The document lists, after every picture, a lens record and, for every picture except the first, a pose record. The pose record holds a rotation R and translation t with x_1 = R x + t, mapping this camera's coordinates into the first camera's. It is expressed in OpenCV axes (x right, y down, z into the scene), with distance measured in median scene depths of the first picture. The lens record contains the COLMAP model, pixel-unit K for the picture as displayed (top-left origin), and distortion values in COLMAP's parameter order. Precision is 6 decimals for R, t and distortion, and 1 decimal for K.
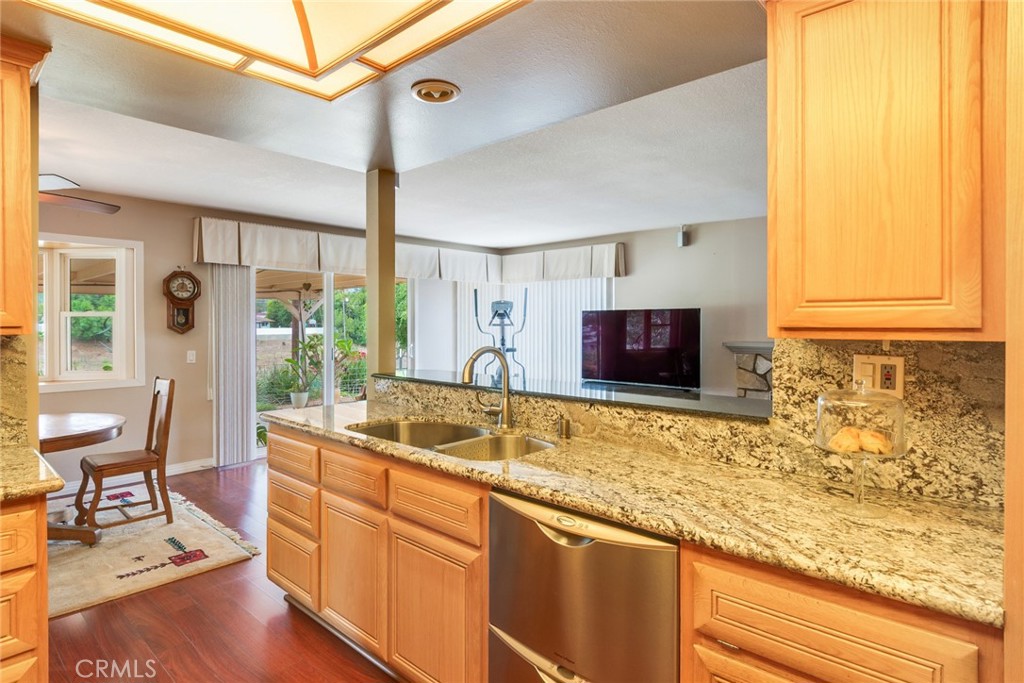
lens RADIAL K [[549.2, 0, 480.9], [0, 549.2, 329.5], [0, 0, 1]] dist [-0.000137, -0.004904]
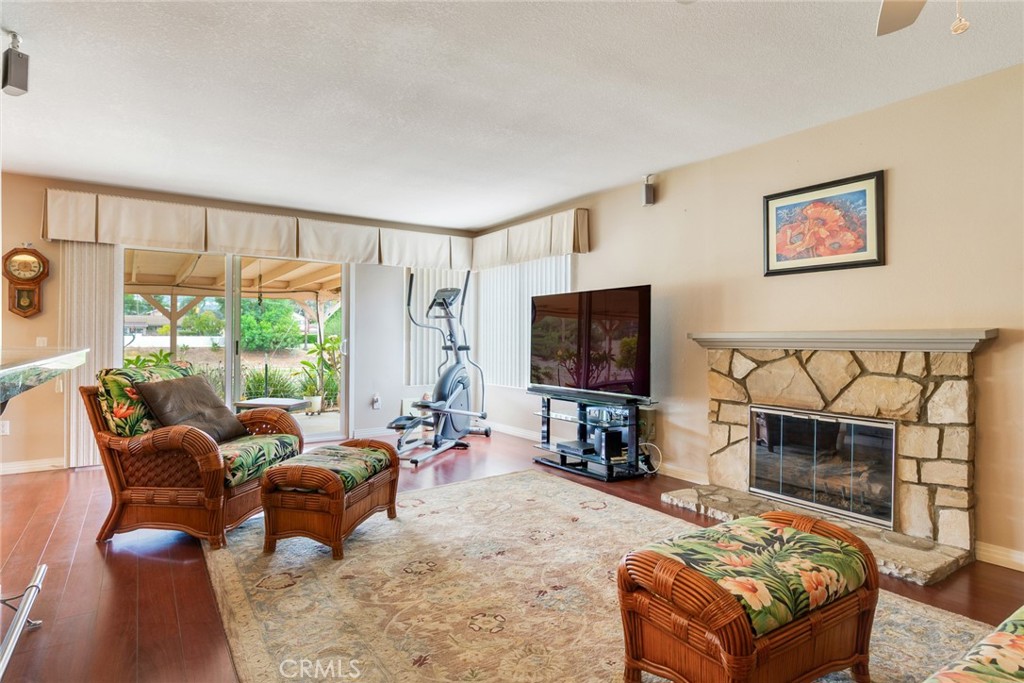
lens RADIAL K [[549.2, 0, 468.1], [0, 549.2, 334.3], [0, 0, 1]] dist [-0.000137, -0.004904]
pose [[0.972913, 0.004093, -0.231136, 0.279543], [-0.007884, 0.999849, -0.015480, 0.032309], [0.231038, 0.016883, 0.972798, 0.215789]]
